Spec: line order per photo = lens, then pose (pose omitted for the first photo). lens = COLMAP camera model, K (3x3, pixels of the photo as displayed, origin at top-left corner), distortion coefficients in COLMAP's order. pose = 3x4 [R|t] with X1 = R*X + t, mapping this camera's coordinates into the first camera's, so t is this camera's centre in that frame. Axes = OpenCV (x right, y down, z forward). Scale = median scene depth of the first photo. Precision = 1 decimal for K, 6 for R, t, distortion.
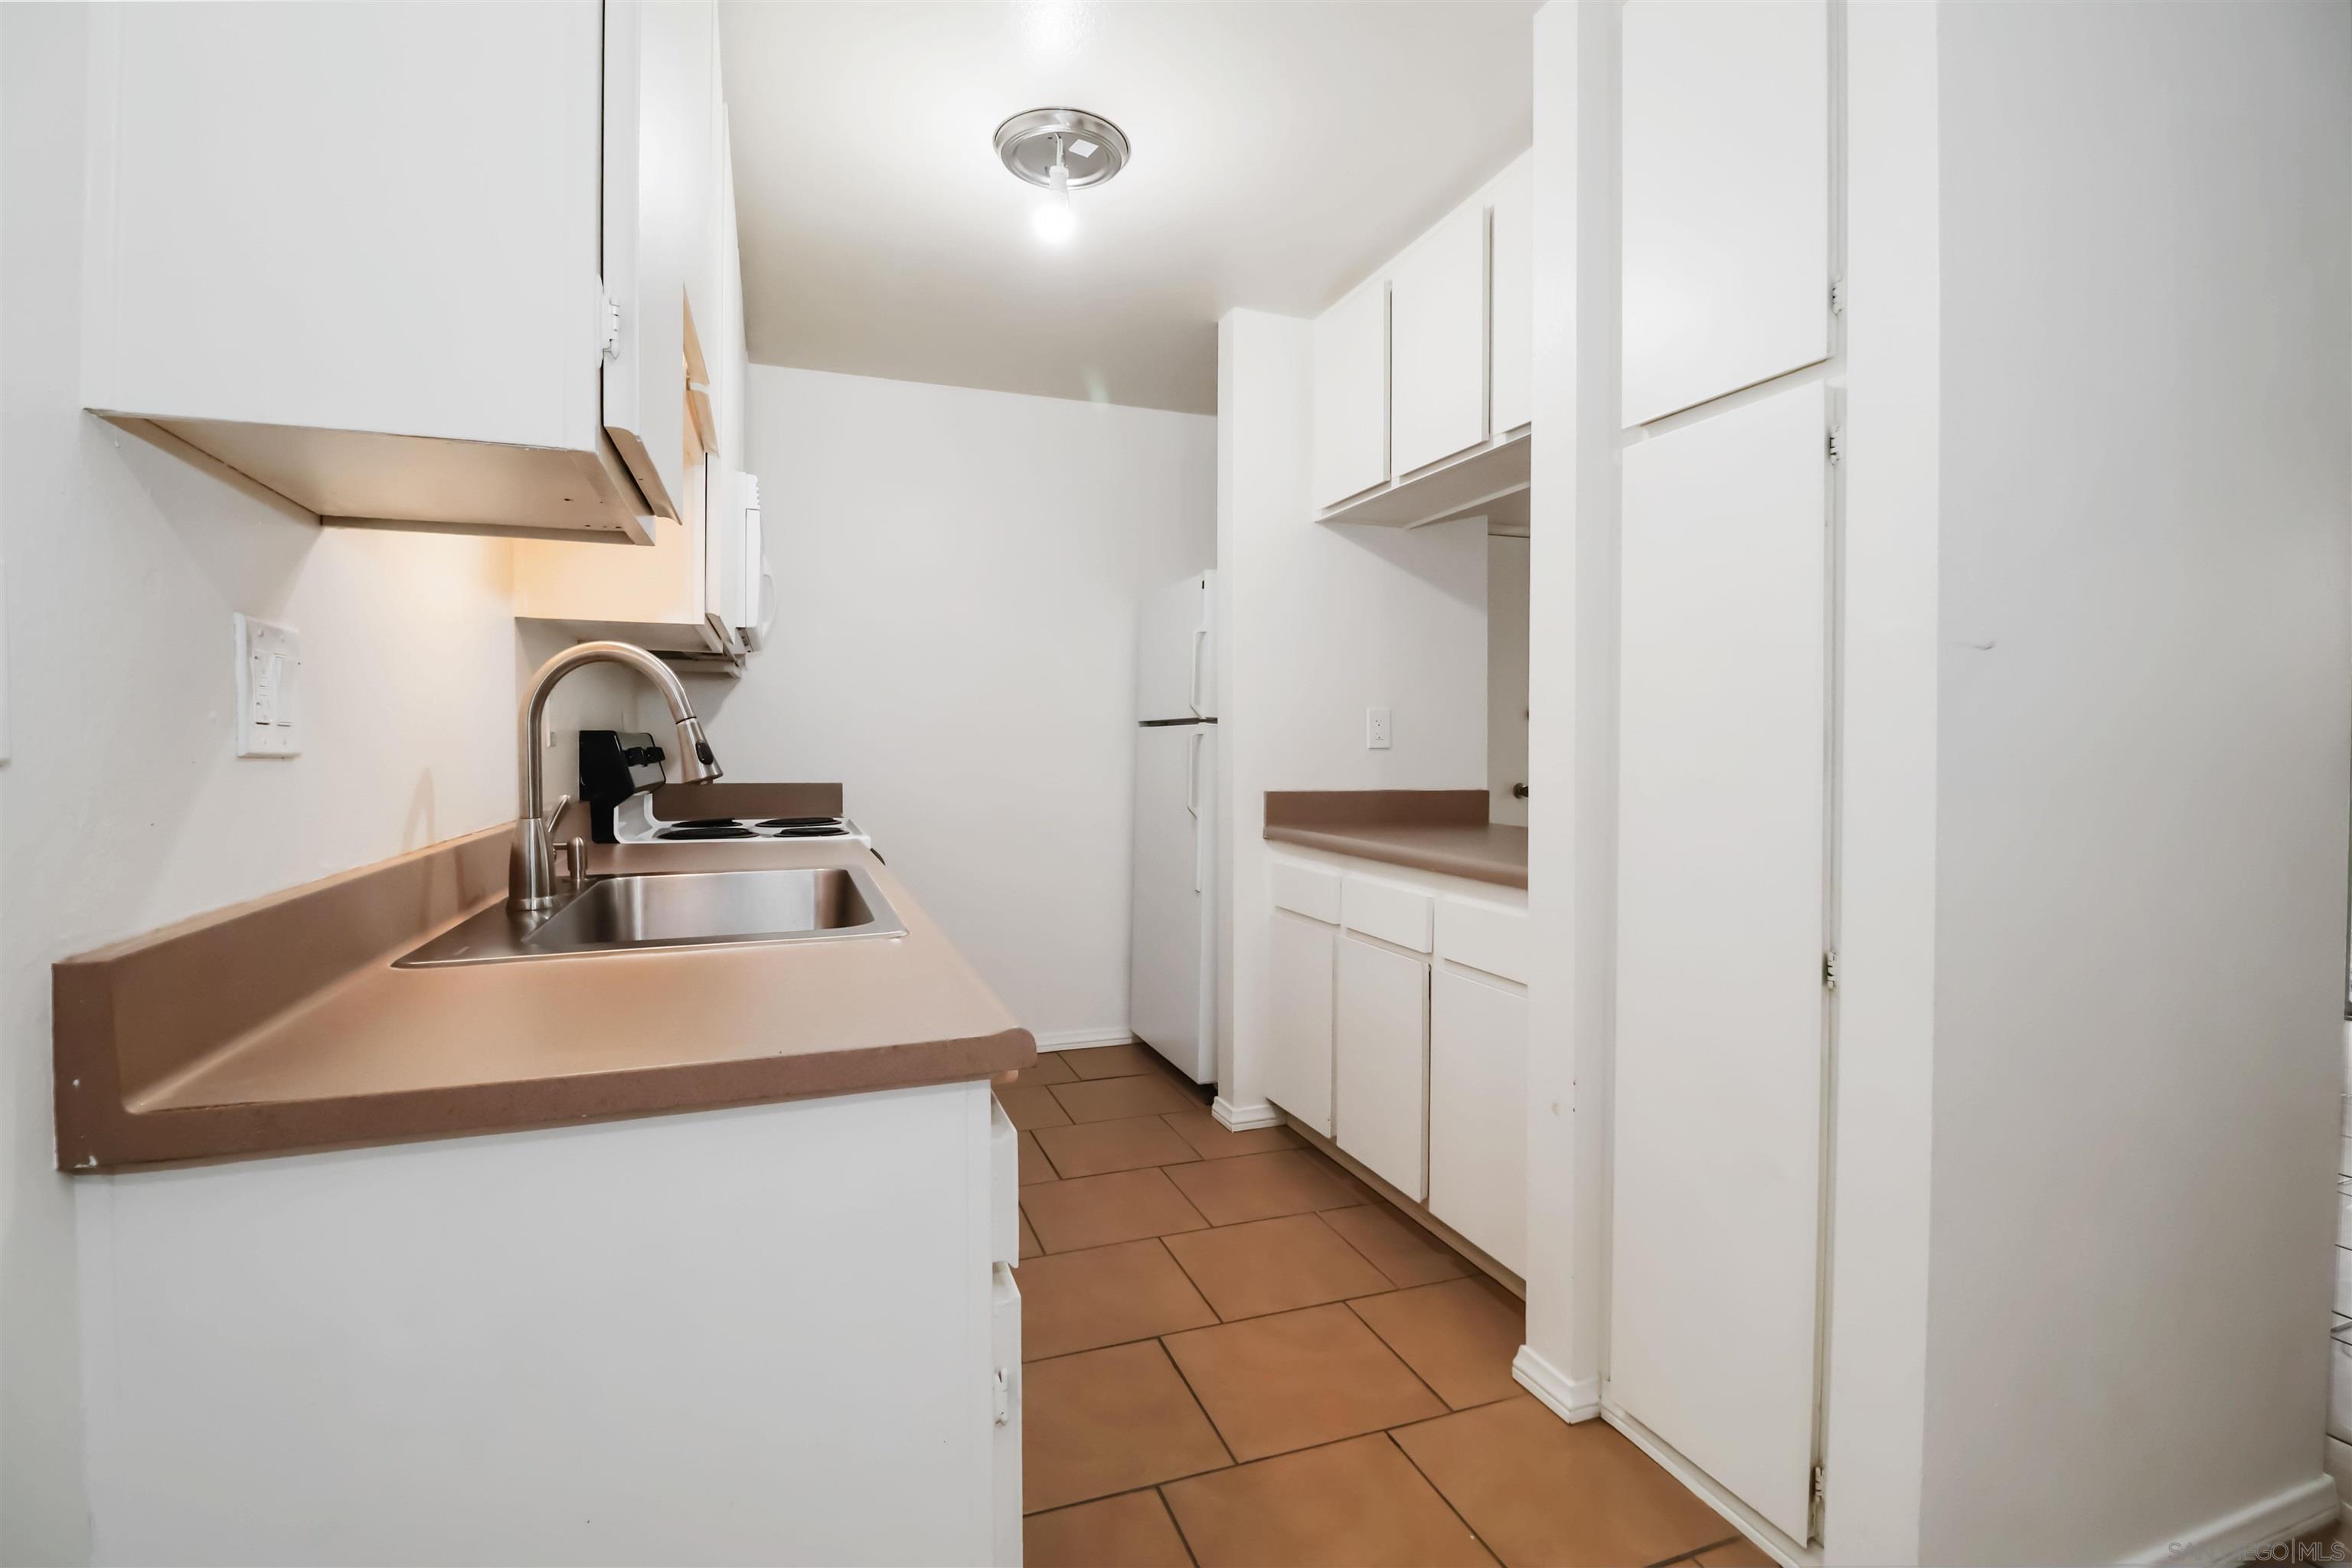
lens RADIAL K [[1108.8, 0, 1185.6], [0, 1108.8, 735.4], [0, 0, 1]] dist [0.000404, -0.013920]
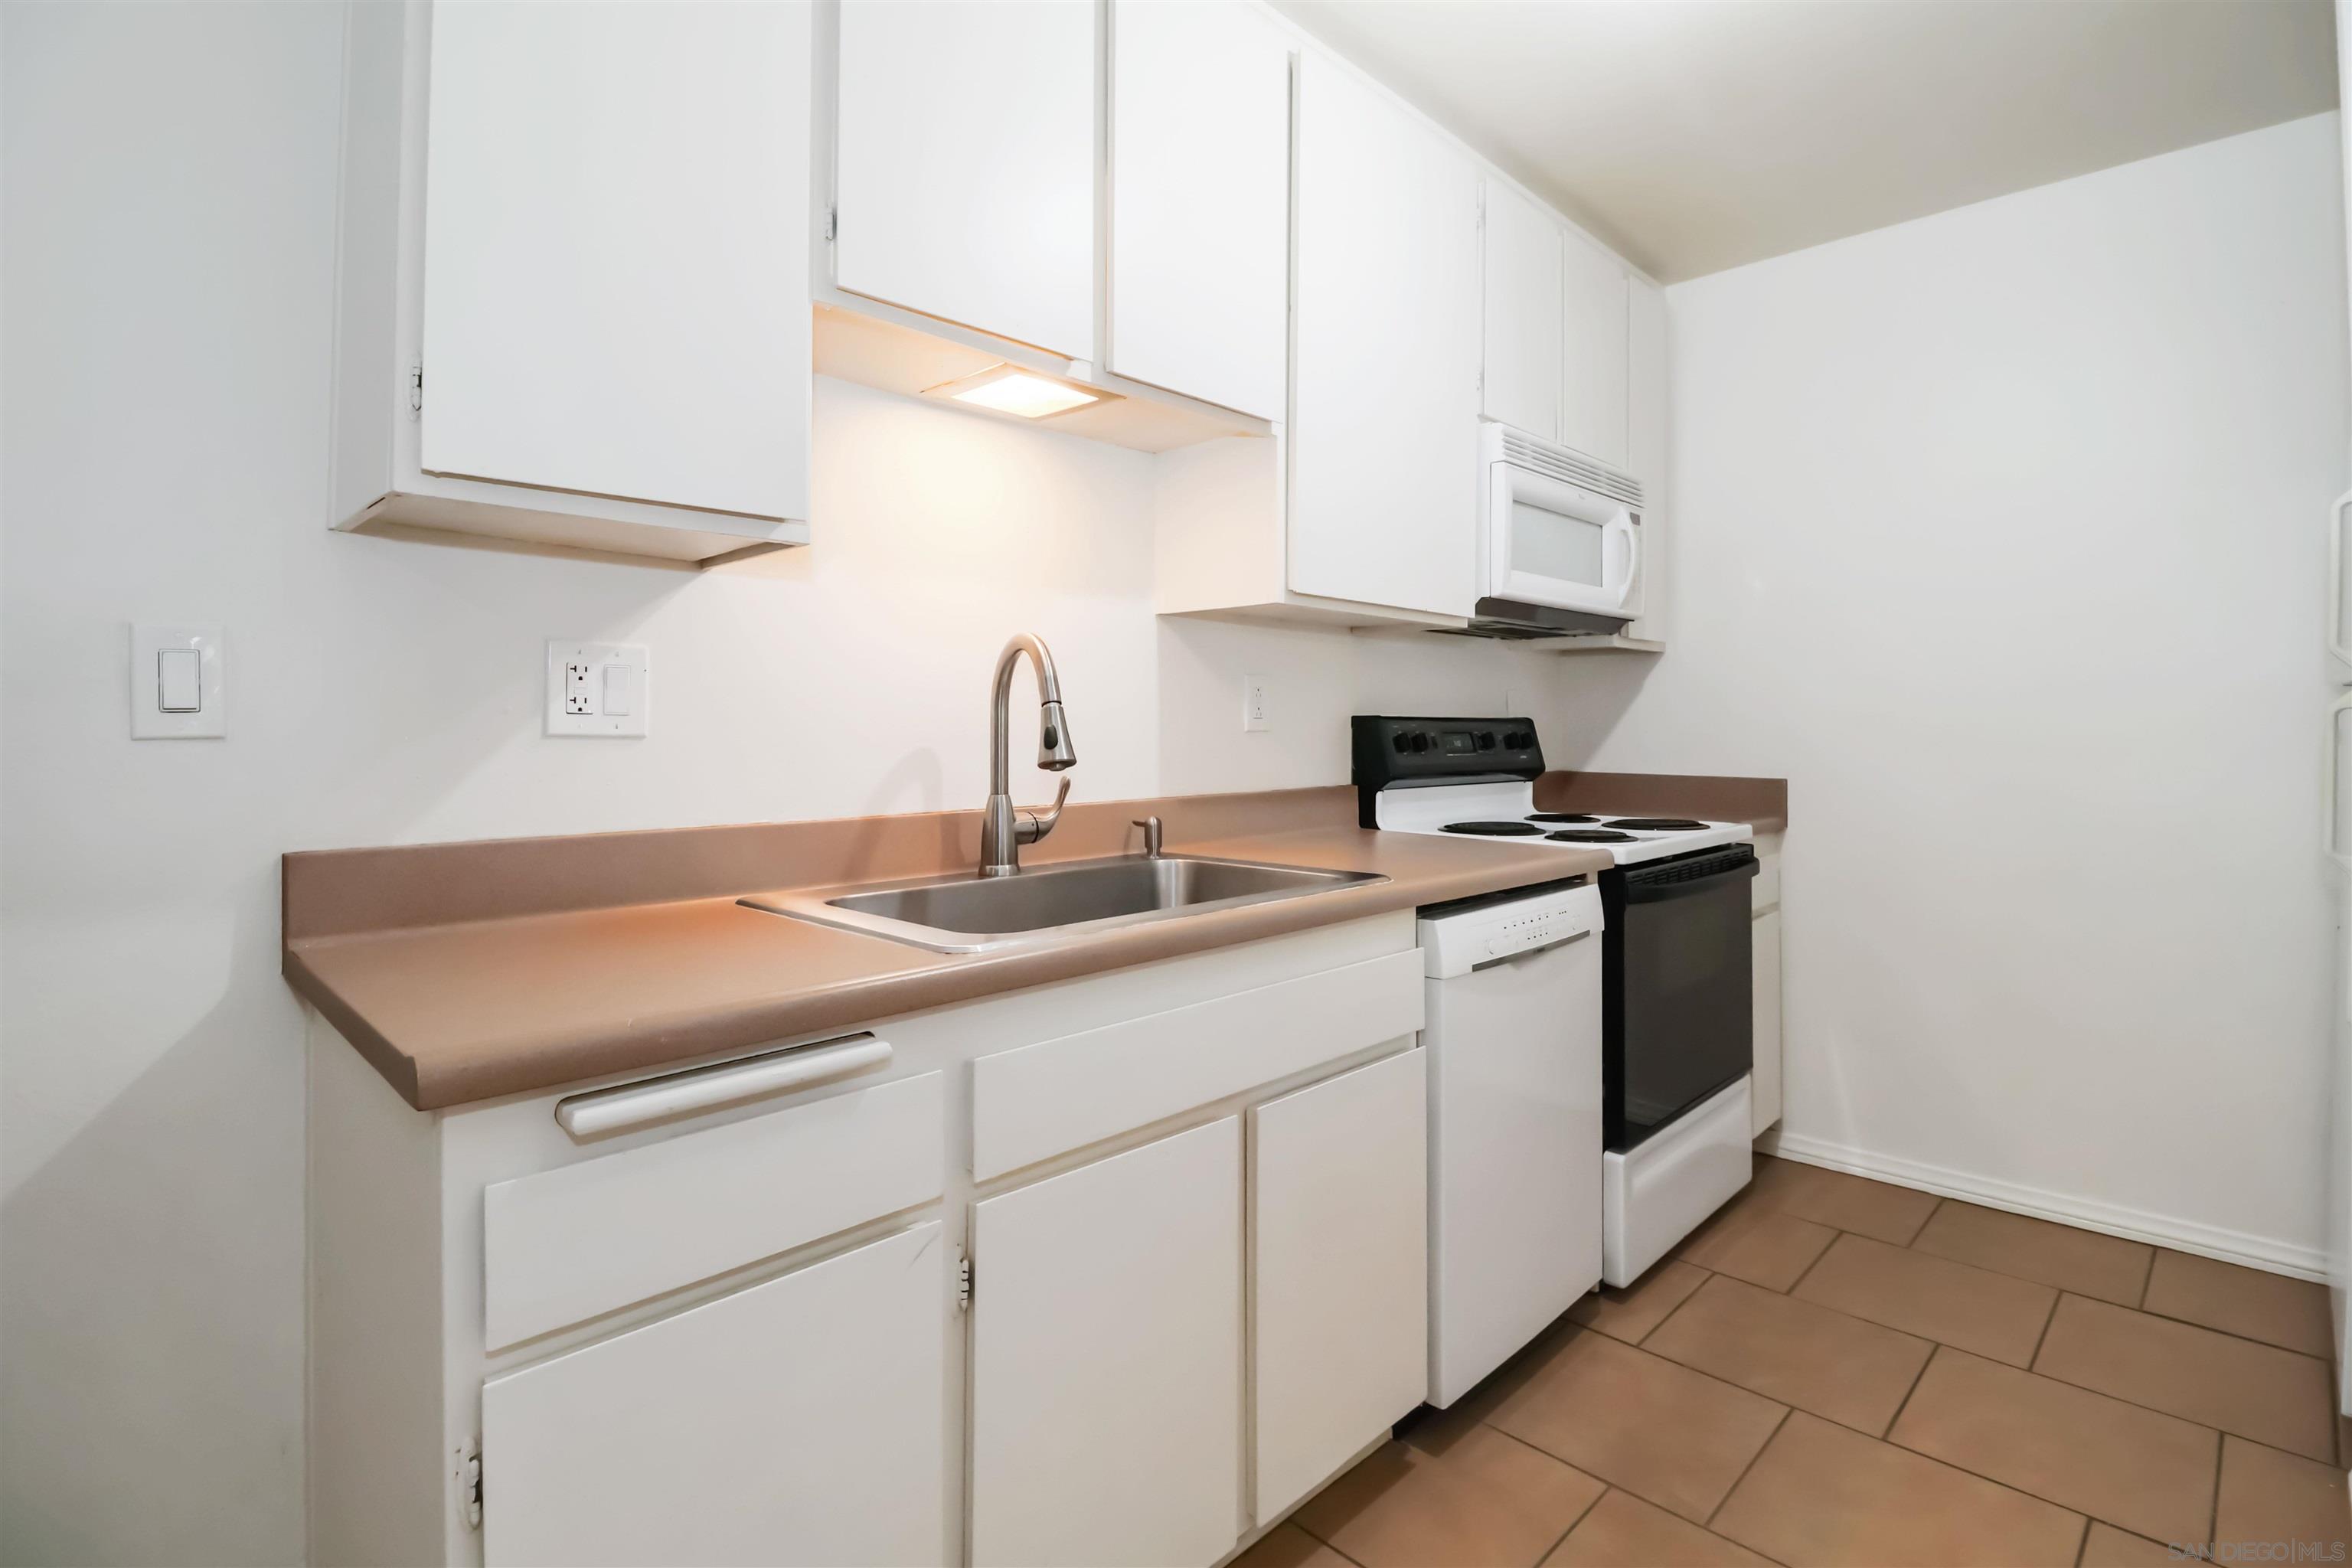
lens RADIAL K [[1115.5, 0, 1188.0], [0, 1115.5, 718.9], [0, 0, 1]] dist [-0.000372, -0.010839]
pose [[0.412378, -0.009454, -0.910964, 0.341777], [0.006534, 0.999951, -0.007420, 0.004993], [0.910990, -0.002892, 0.412419, 0.459611]]
